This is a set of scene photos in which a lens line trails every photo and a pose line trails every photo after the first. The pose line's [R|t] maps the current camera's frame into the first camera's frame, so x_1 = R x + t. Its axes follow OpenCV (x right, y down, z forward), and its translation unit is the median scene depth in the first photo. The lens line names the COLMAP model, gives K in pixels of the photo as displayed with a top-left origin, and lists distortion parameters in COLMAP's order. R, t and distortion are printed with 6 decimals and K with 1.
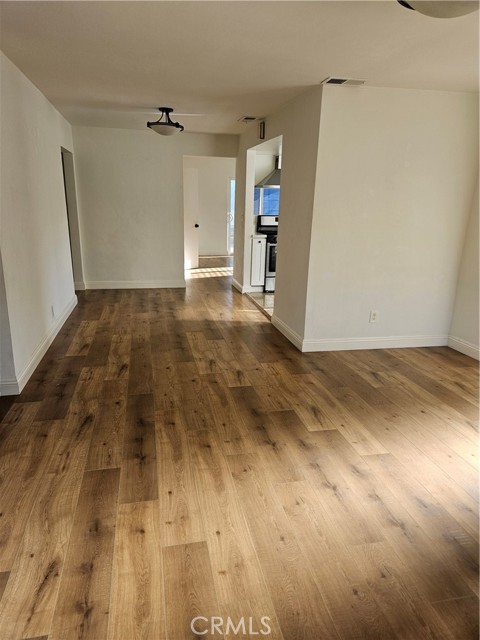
lens RADIAL K [[425.2, 0, 230.9], [0, 425.2, 319.9], [0, 0, 1]] dist [0.078094, -0.053318]
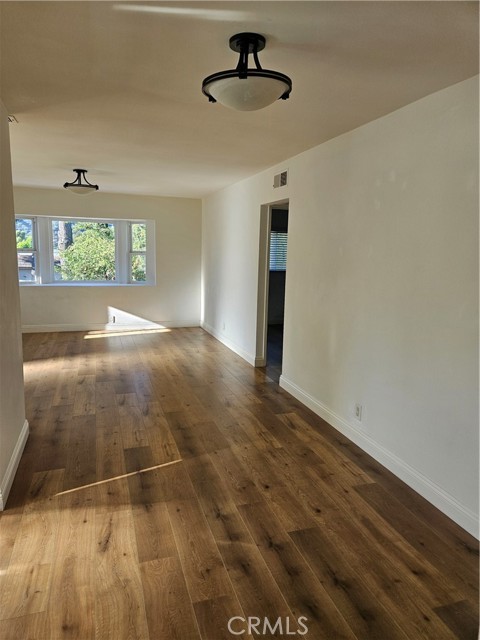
lens RADIAL K [[425.2, 0, 230.9], [0, 425.2, 319.9], [0, 0, 1]] dist [0.078094, -0.053318]
pose [[-0.993143, -0.028105, -0.113474, -0.148360], [-0.073953, 0.902807, 0.423640, -0.650838], [0.090539, 0.429127, -0.898695, 2.226096]]
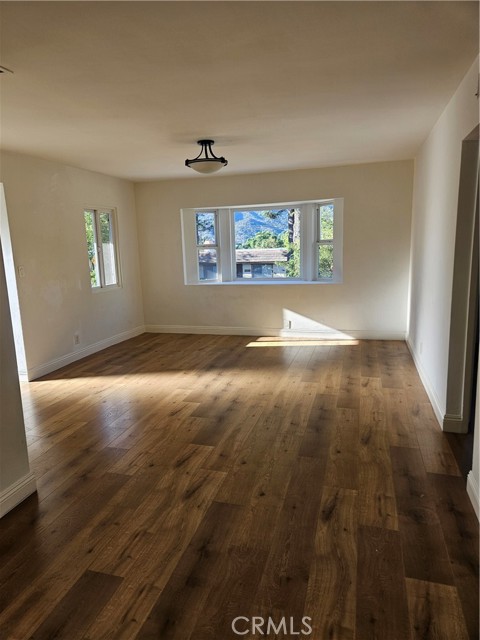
lens RADIAL K [[425.2, 0, 230.9], [0, 425.2, 319.9], [0, 0, 1]] dist [0.078094, -0.053318]
pose [[-0.879373, -0.079559, 0.469440, -0.461949], [0.143328, 0.895977, 0.420335, -0.479803], [-0.454049, 0.436915, -0.776495, 1.660356]]
